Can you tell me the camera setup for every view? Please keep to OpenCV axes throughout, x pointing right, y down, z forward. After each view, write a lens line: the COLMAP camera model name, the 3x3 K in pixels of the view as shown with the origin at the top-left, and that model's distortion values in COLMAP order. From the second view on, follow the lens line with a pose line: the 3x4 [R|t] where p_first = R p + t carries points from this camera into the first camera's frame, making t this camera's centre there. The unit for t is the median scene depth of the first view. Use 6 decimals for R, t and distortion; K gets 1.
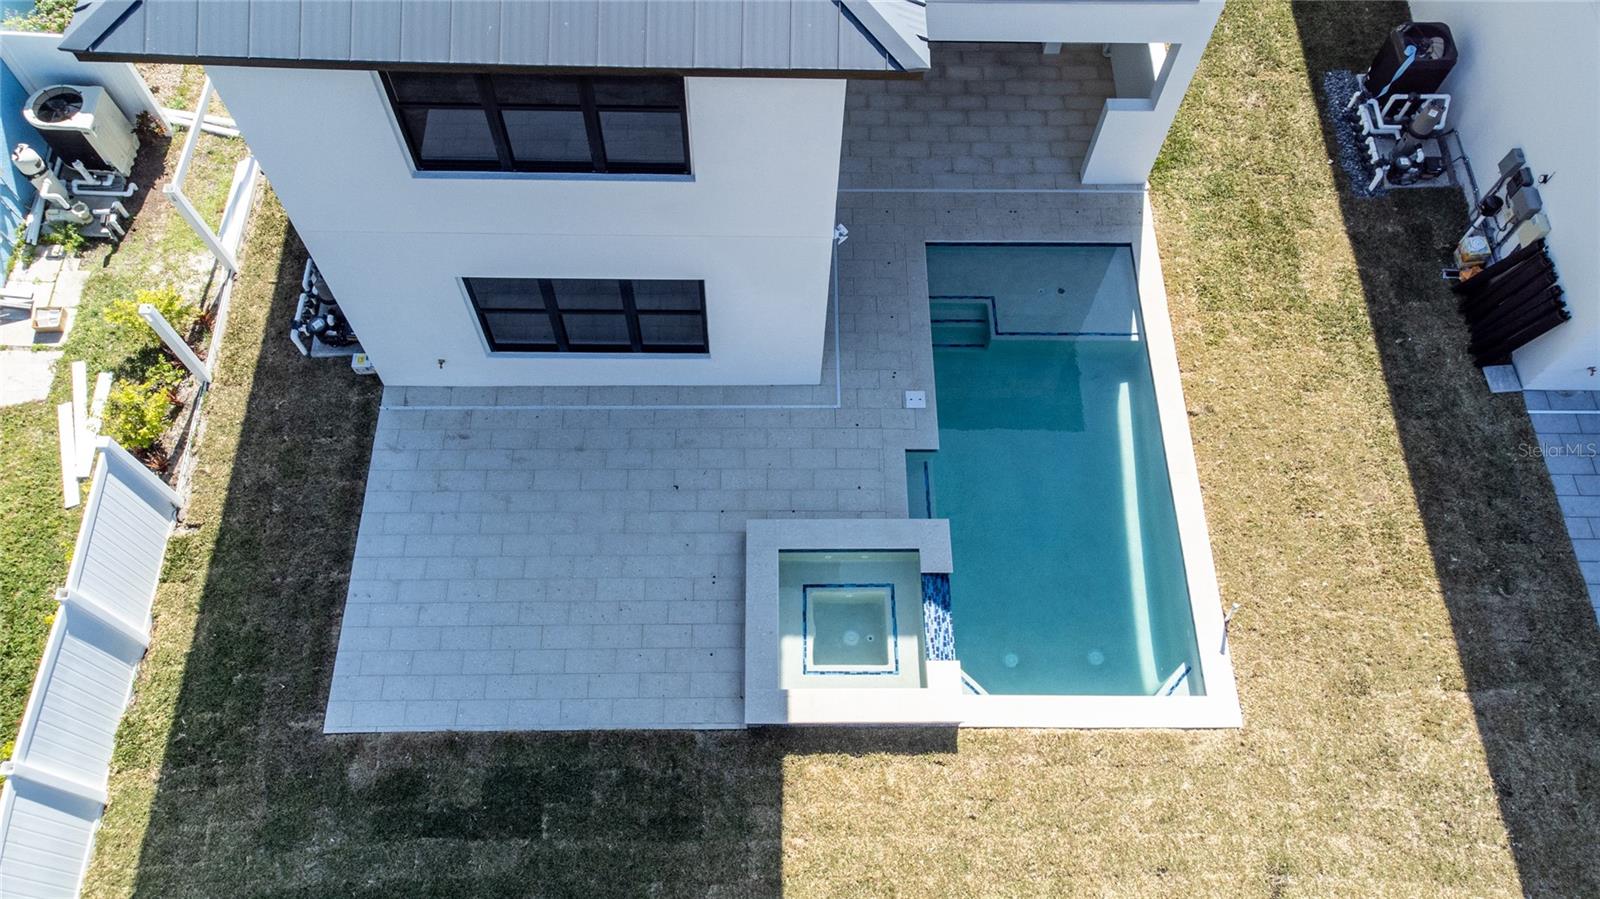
lens RADIAL K [[1180.0, 0, 800.0], [0, 1180.0, 449.5], [0, 0, 1]] dist [0.005374, 0.065791]
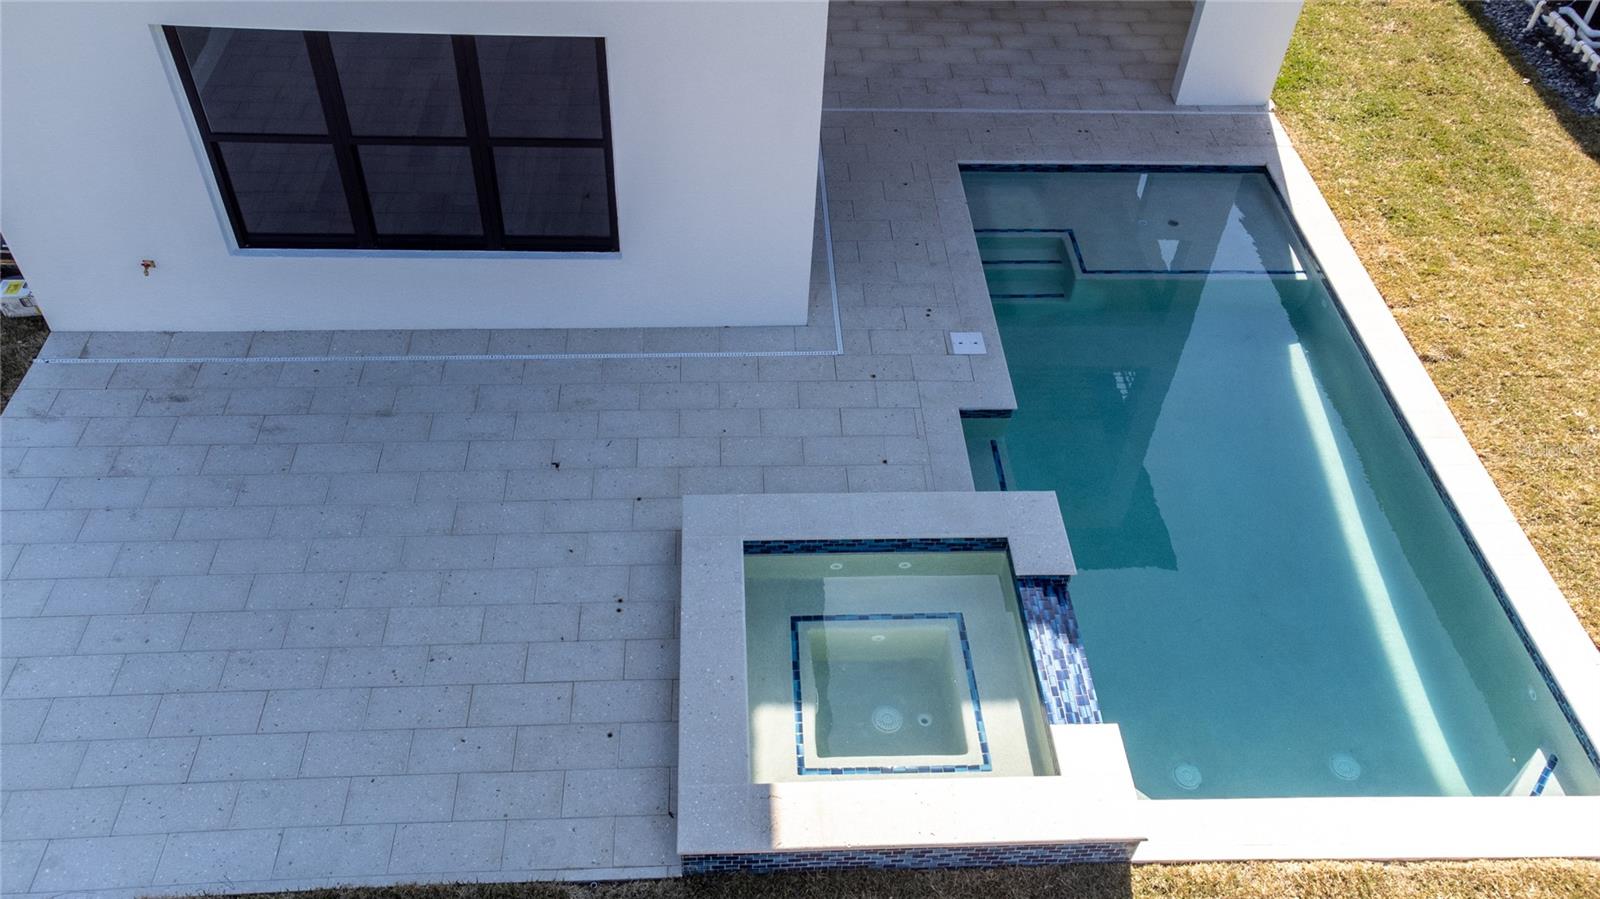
lens RADIAL K [[1265.1, 0, 800.0], [0, 1265.1, 449.5], [0, 0, 1]] dist [-0.023057, 0.112775]
pose [[0.998928, -0.017357, 0.042909, -0.015994], [0.029593, 0.952305, -0.303711, 0.212522], [-0.035590, 0.304655, 0.951798, 0.441038]]
